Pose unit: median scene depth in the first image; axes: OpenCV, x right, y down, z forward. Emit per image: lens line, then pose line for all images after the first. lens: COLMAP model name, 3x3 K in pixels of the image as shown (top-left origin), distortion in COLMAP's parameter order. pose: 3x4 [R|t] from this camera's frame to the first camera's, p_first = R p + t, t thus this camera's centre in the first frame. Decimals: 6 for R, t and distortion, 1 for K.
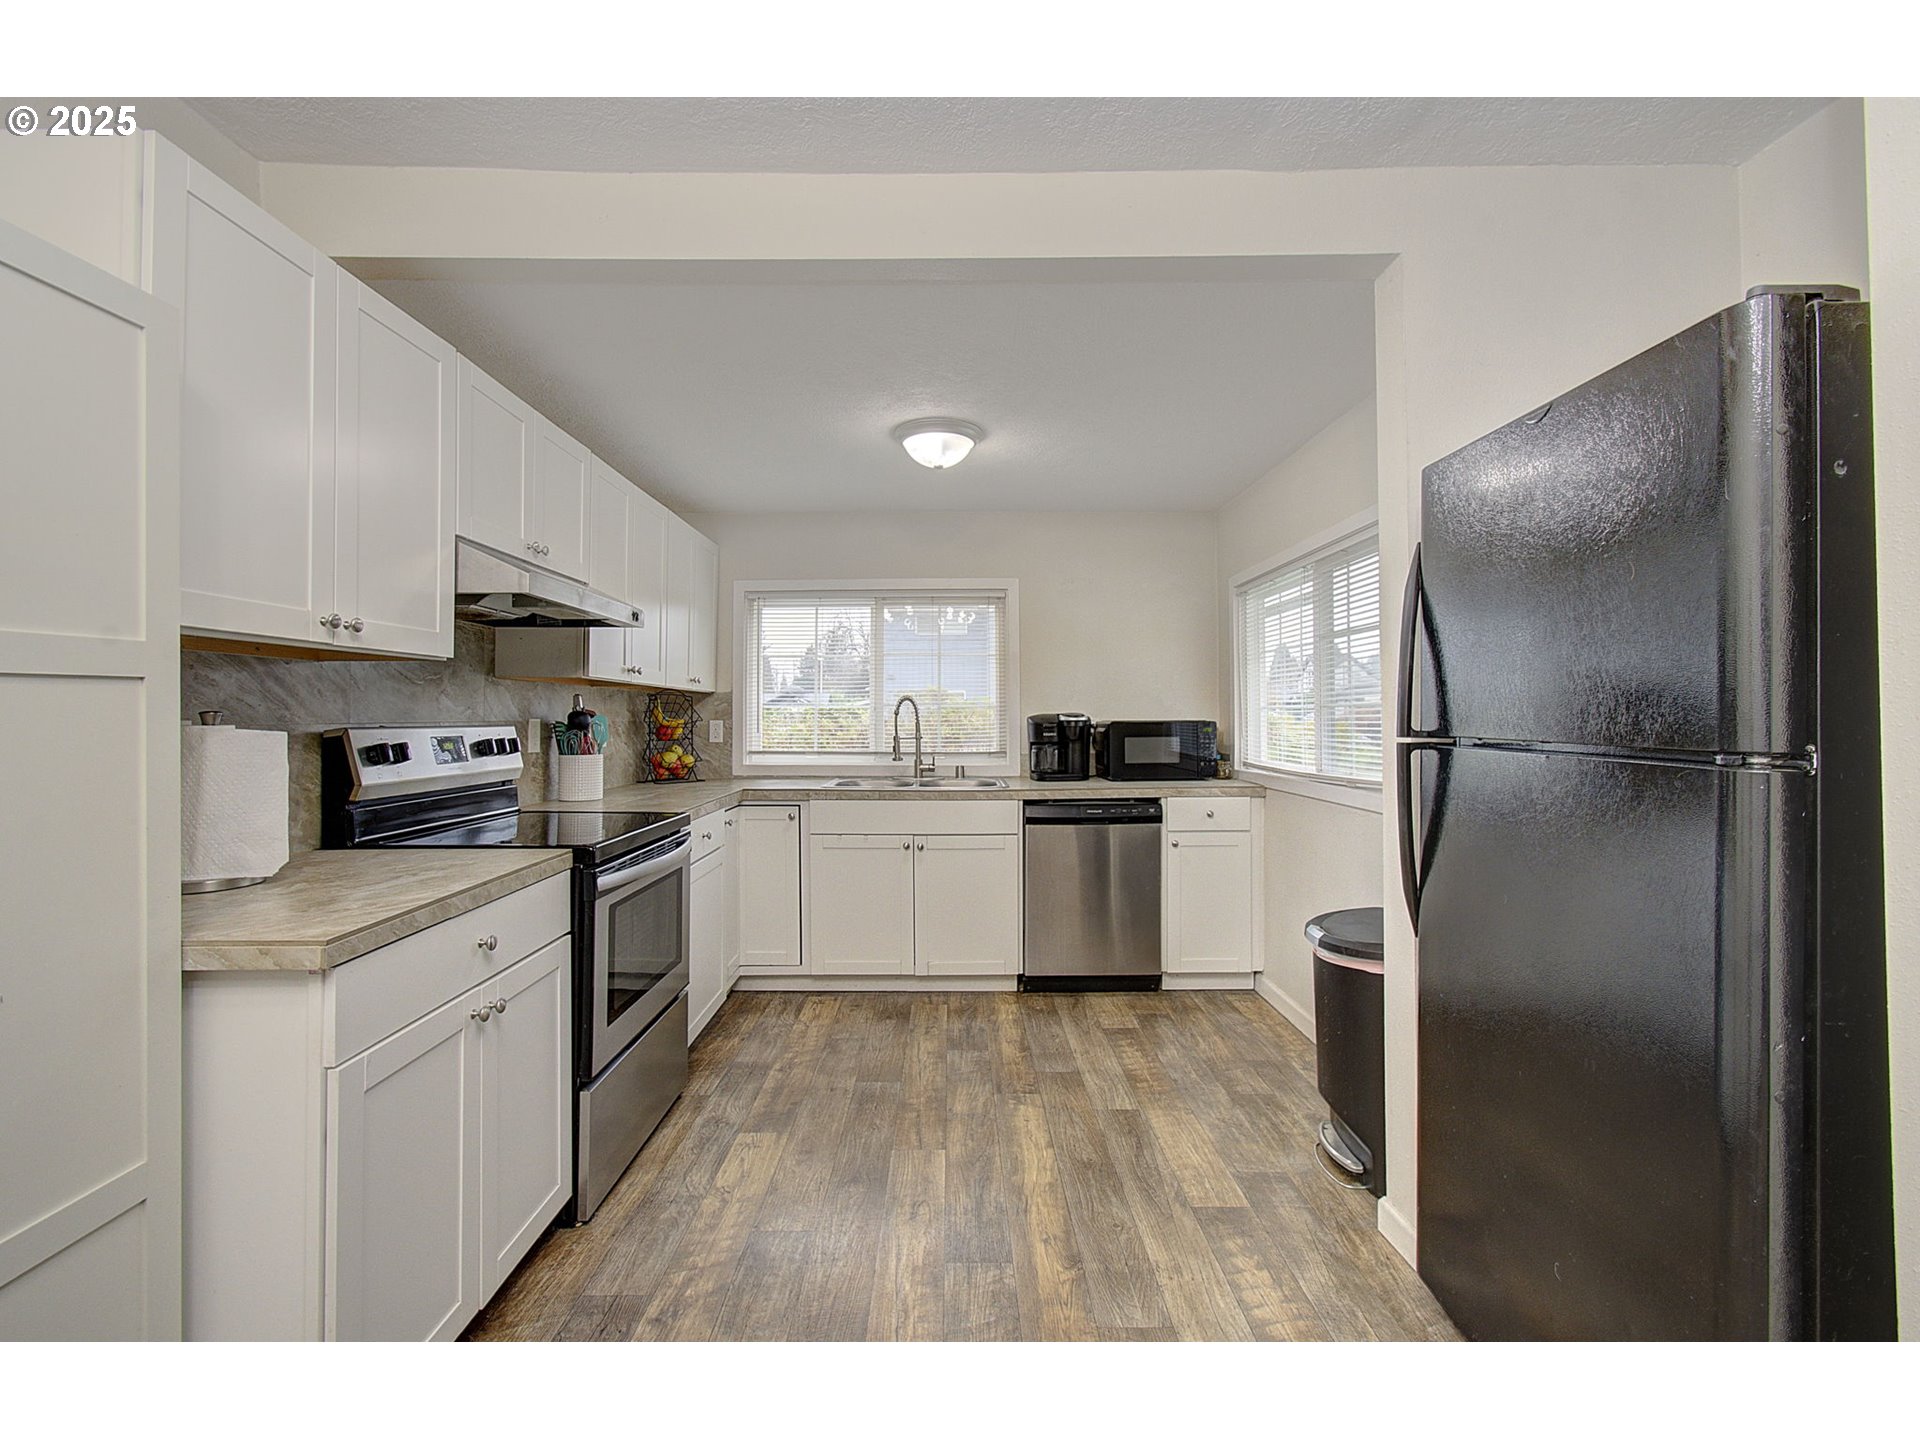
lens RADIAL K [[832.1, 0, 969.1], [0, 832.1, 714.4], [0, 0, 1]] dist [0.004691, 0.000059]
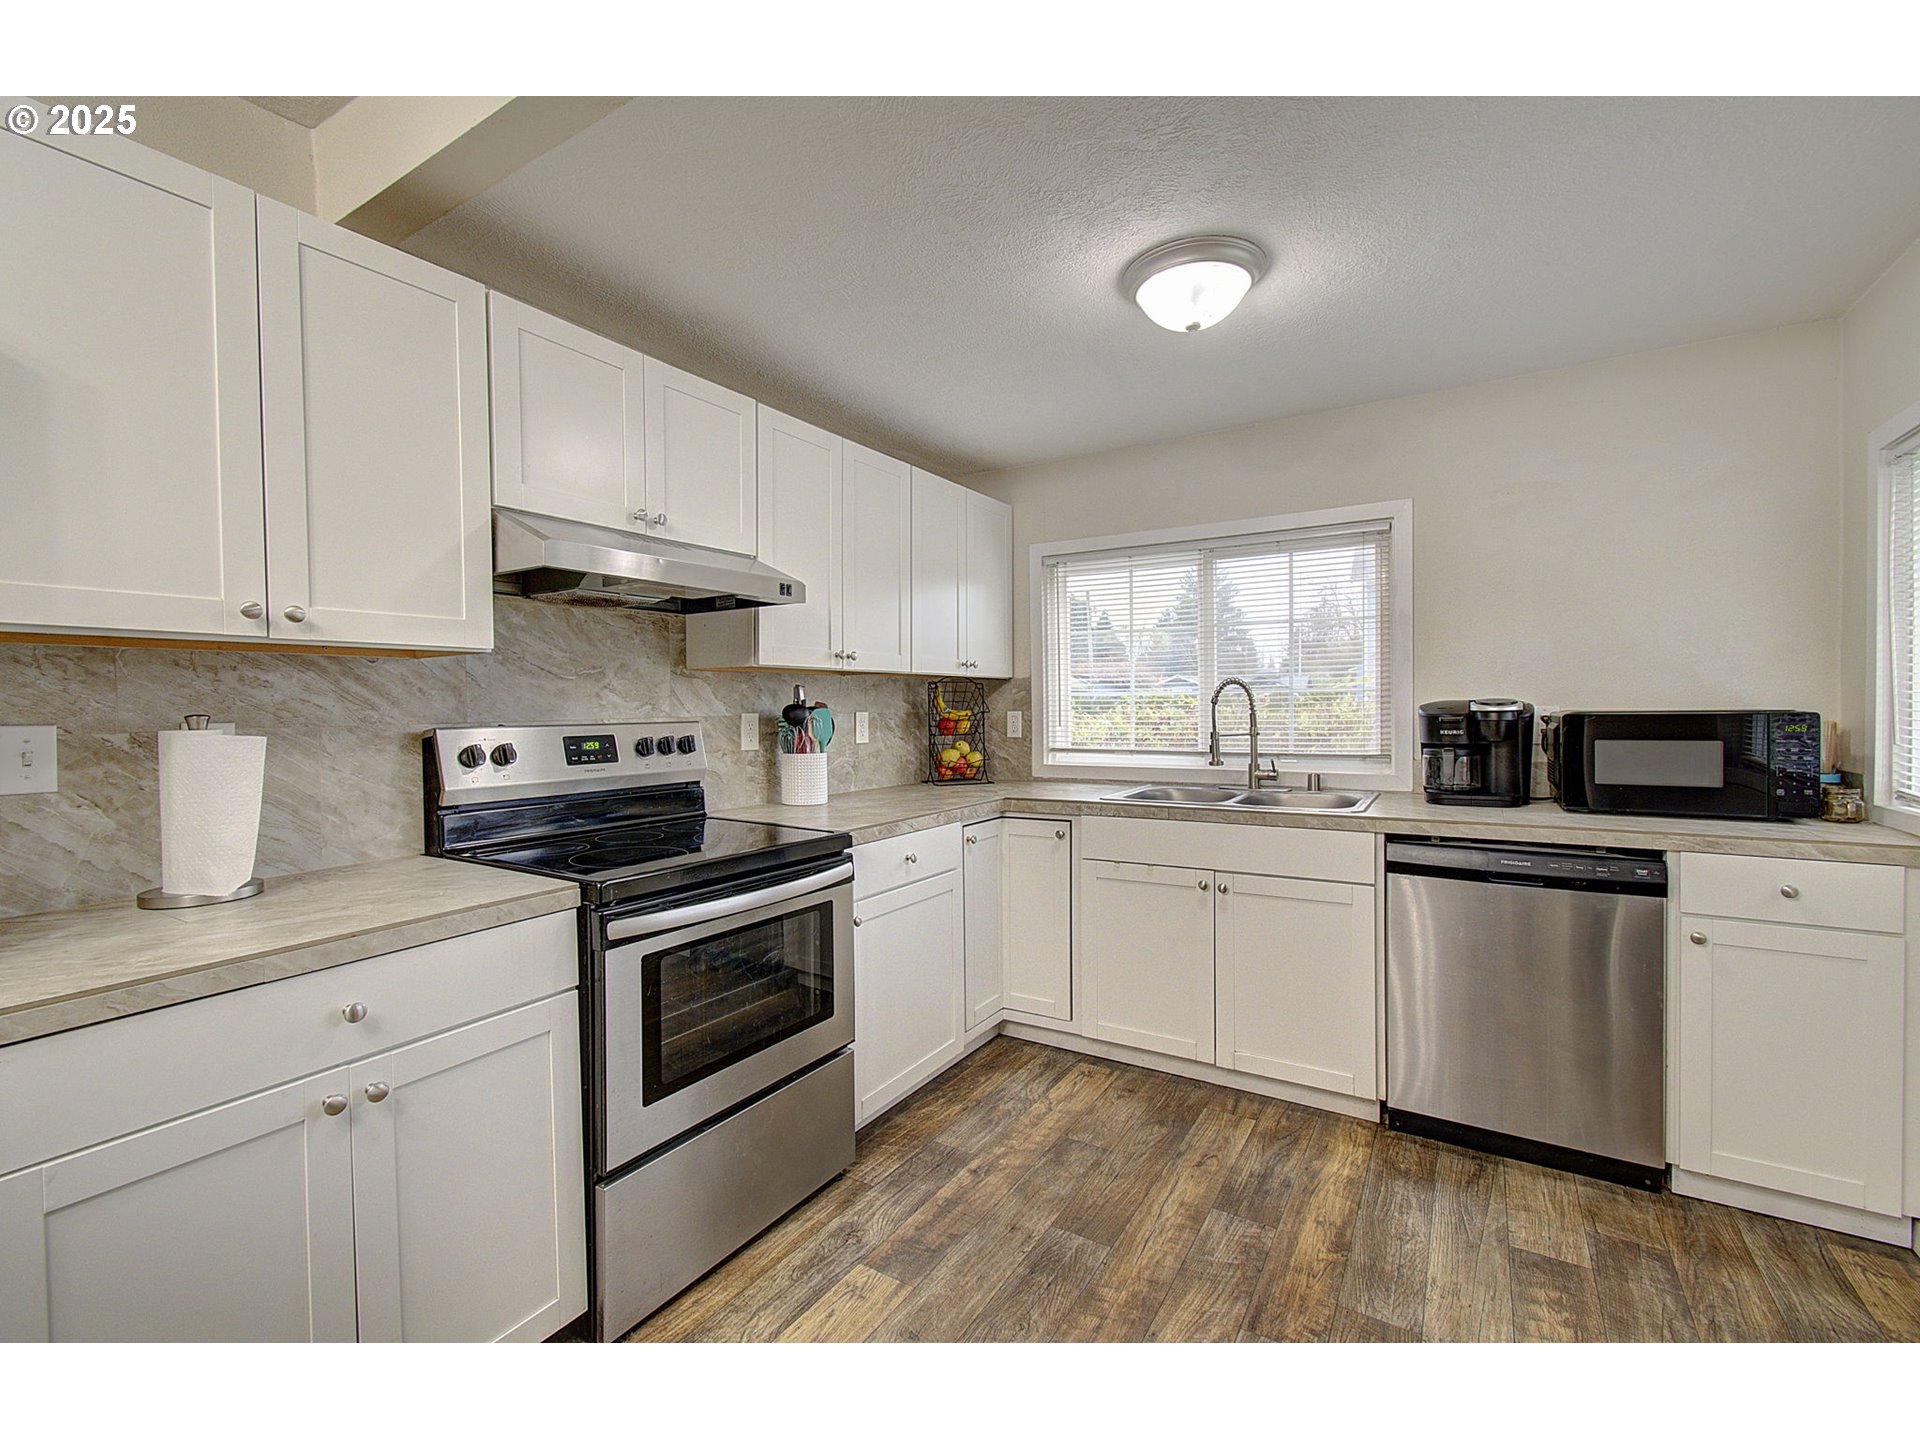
lens RADIAL K [[832.1, 0, 948.3], [0, 832.1, 725.5], [0, 0, 1]] dist [0.004691, 0.000059]
pose [[0.838421, 0.005707, -0.544993, 0.137632], [0.011126, 0.999558, 0.027584, -0.003591], [0.544909, -0.029191, 0.837987, 0.291541]]
